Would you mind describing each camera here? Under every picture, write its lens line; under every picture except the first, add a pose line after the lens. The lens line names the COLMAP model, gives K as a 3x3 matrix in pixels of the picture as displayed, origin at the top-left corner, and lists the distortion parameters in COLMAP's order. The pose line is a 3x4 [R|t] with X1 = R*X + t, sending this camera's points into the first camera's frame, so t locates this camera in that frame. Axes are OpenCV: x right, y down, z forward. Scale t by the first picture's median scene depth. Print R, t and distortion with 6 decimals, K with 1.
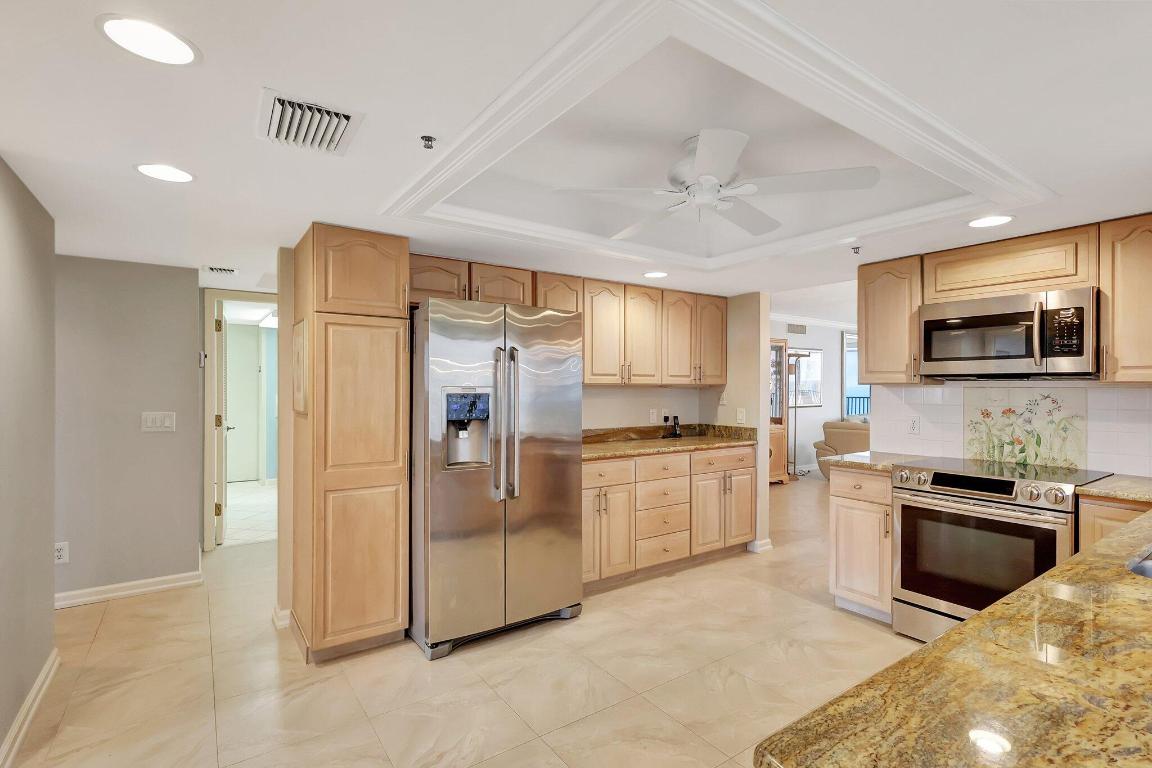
lens RADIAL K [[546.3, 0, 587.8], [0, 546.3, 384.5], [0, 0, 1]] dist [0.000788, -0.000009]
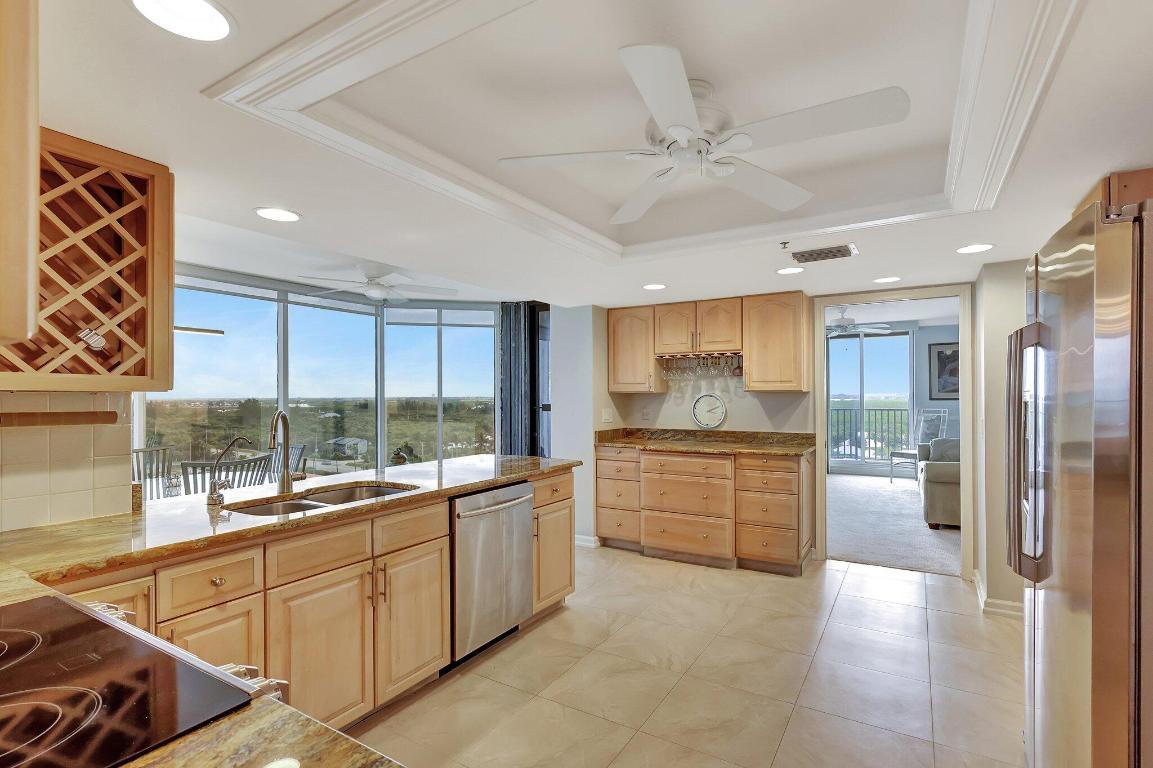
lens RADIAL K [[541.4, 0, 594.7], [0, 541.4, 394.1], [0, 0, 1]] dist [-0.001383, -0.000097]
pose [[-0.914397, -0.001293, -0.404817, 0.505920], [0.002645, 0.999954, -0.009170, 0.010811], [0.404811, -0.009455, -0.914352, 1.270556]]
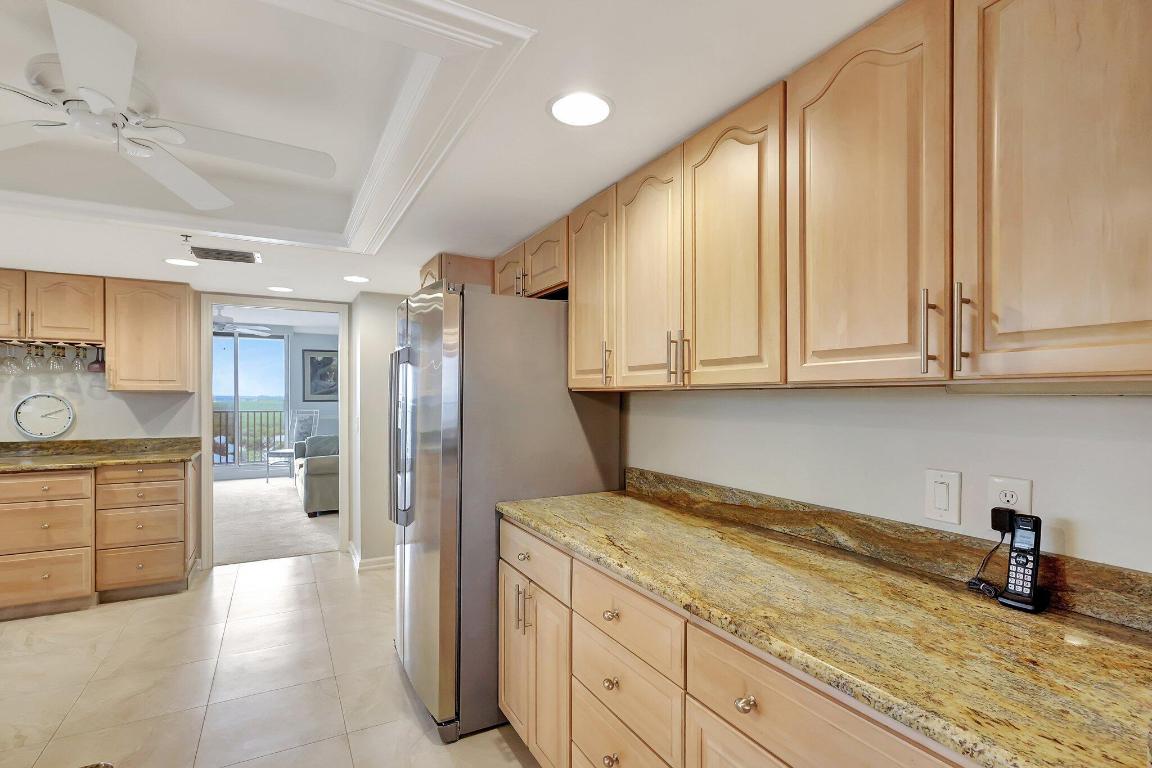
lens RADIAL K [[549.2, 0, 578.7], [0, 549.2, 400.2], [0, 0, 1]] dist [0.002480, 0.000370]
pose [[-0.117035, 0.001168, -0.993127, 0.647102], [0.001441, 0.999998, 0.001006, 0.011865], [0.993127, -0.001314, -0.117037, 1.295055]]
